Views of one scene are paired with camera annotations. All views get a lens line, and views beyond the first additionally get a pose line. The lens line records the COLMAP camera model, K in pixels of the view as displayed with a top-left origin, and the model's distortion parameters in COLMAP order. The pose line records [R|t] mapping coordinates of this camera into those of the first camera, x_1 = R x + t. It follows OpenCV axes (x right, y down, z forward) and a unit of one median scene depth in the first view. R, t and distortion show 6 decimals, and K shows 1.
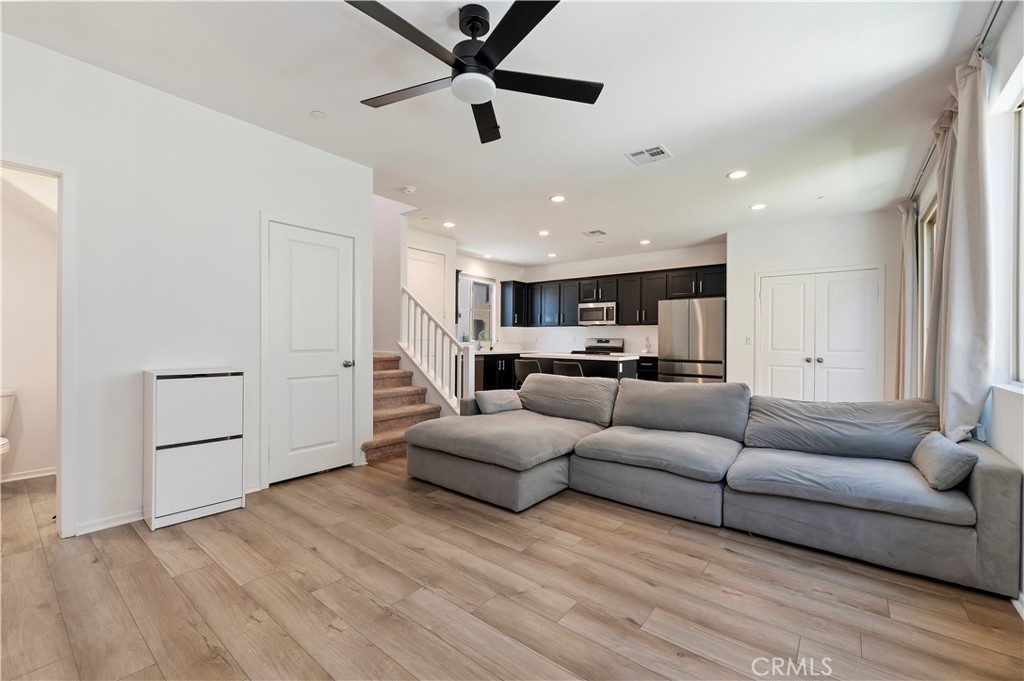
lens RADIAL K [[423.6, 0, 502.5], [0, 423.6, 345.8], [0, 0, 1]] dist [-0.000383, -0.000071]
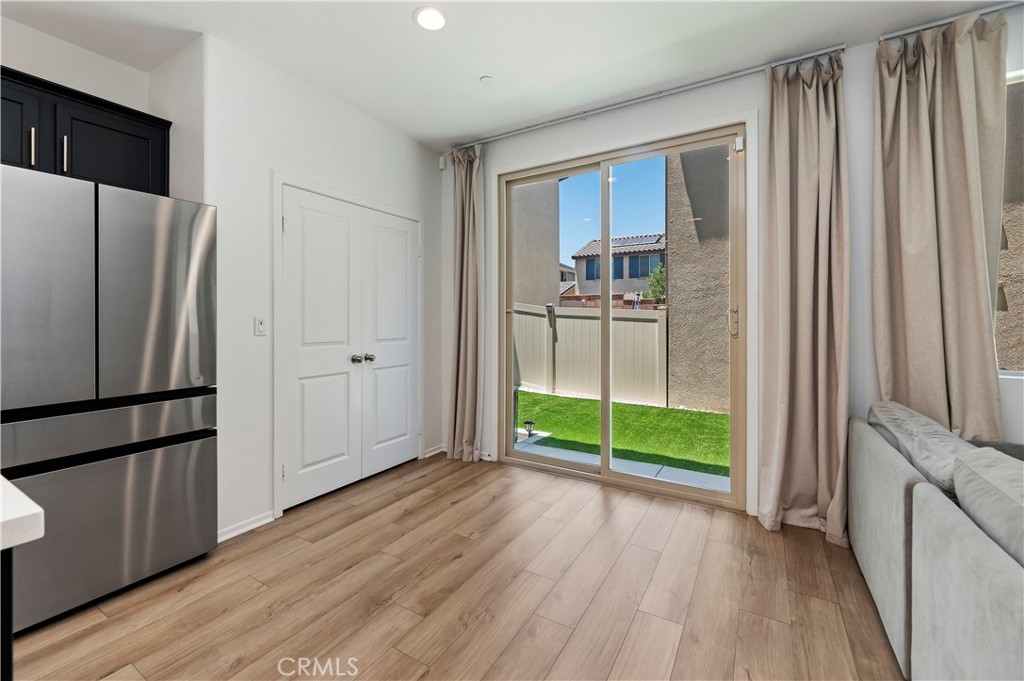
lens RADIAL K [[426.5, 0, 515.0], [0, 426.5, 319.5], [0, 0, 1]] dist [-0.012677, -0.000049]
pose [[-0.162652, -0.008211, 0.986649, 0.268795], [0.011041, 0.999888, 0.010142, -0.043155], [-0.986622, 0.012543, -0.162543, 1.698581]]
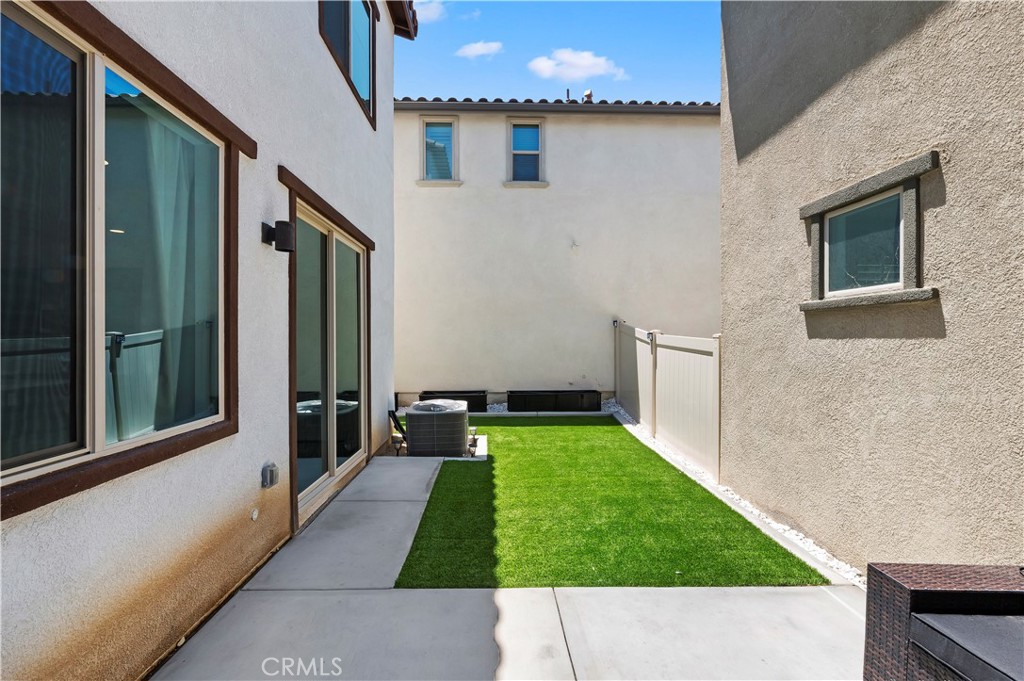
lens RADIAL K [[426.0, 0, 500.6], [0, 426.0, 338.3], [0, 0, 1]] dist [-0.002692, -0.000297]
pose [[0.761405, -0.006164, 0.648248, 0.818580], [0.013842, 0.999881, -0.006751, -0.064128], [-0.648129, 0.014113, 0.761400, -0.169537]]
